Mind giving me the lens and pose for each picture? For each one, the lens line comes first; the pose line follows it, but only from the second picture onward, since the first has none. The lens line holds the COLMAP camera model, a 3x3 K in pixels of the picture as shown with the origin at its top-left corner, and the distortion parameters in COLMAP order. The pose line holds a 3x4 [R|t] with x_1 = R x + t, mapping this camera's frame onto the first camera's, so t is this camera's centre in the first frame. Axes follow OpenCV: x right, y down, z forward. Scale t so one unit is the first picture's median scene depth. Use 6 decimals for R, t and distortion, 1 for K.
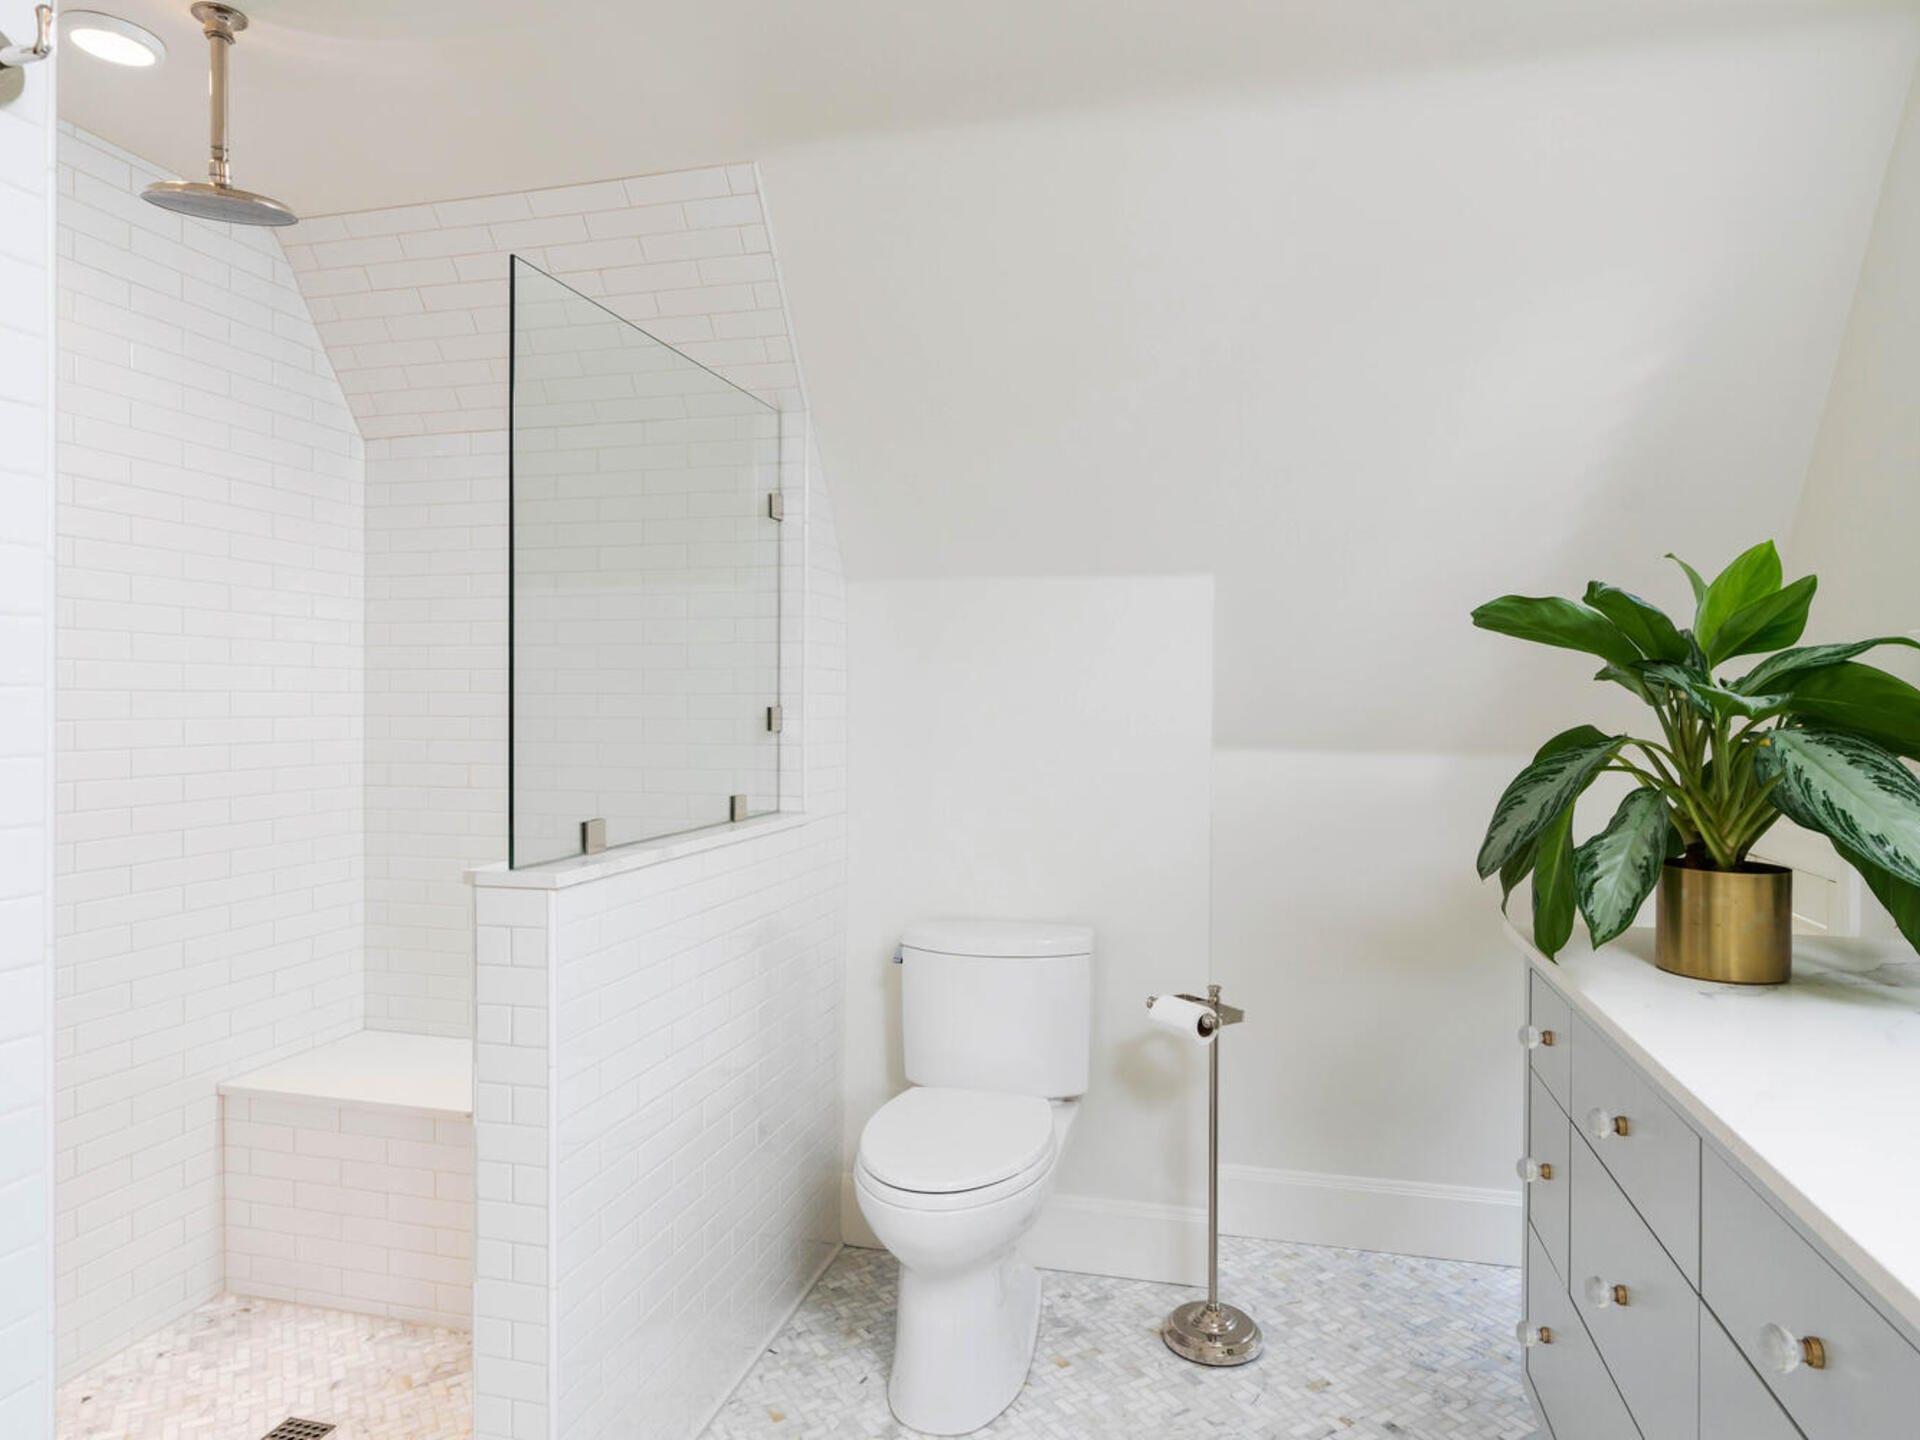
lens RADIAL K [[1168.5, 0, 960.0], [0, 1168.5, 720.0], [0, 0, 1]] dist [-0.001528, -0.000593]
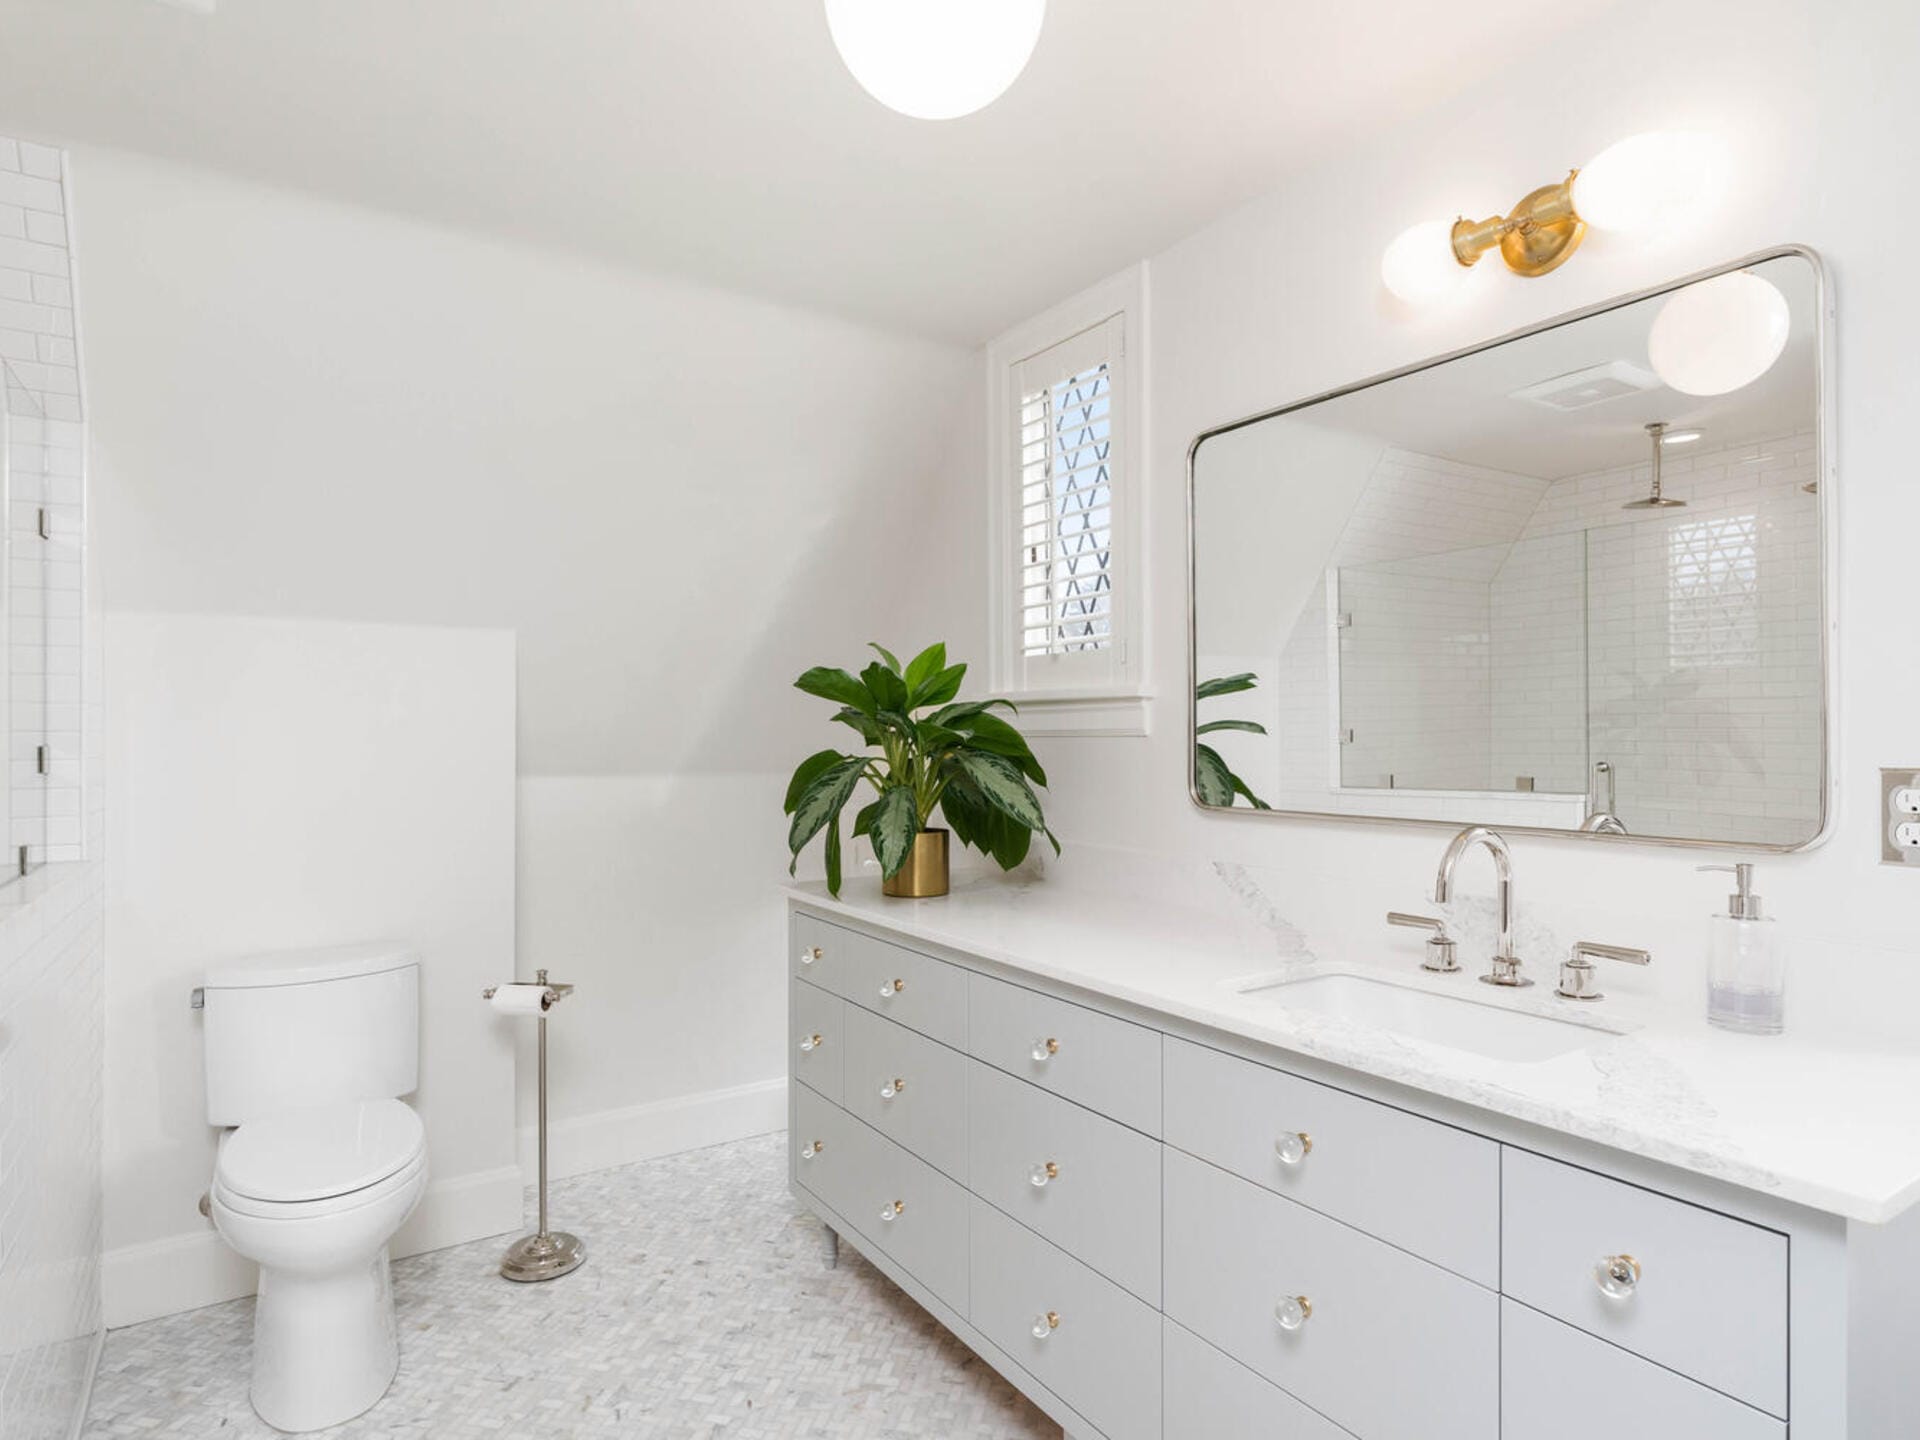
lens RADIAL K [[1067.3, 0, 938.8], [0, 1067.3, 763.2], [0, 0, 1]] dist [-0.001594, -0.000019]
pose [[0.689392, -0.026221, 0.723914, -0.312703], [0.018355, 0.999656, 0.018729, -0.001124], [-0.724156, 0.000376, 0.689636, -0.067883]]
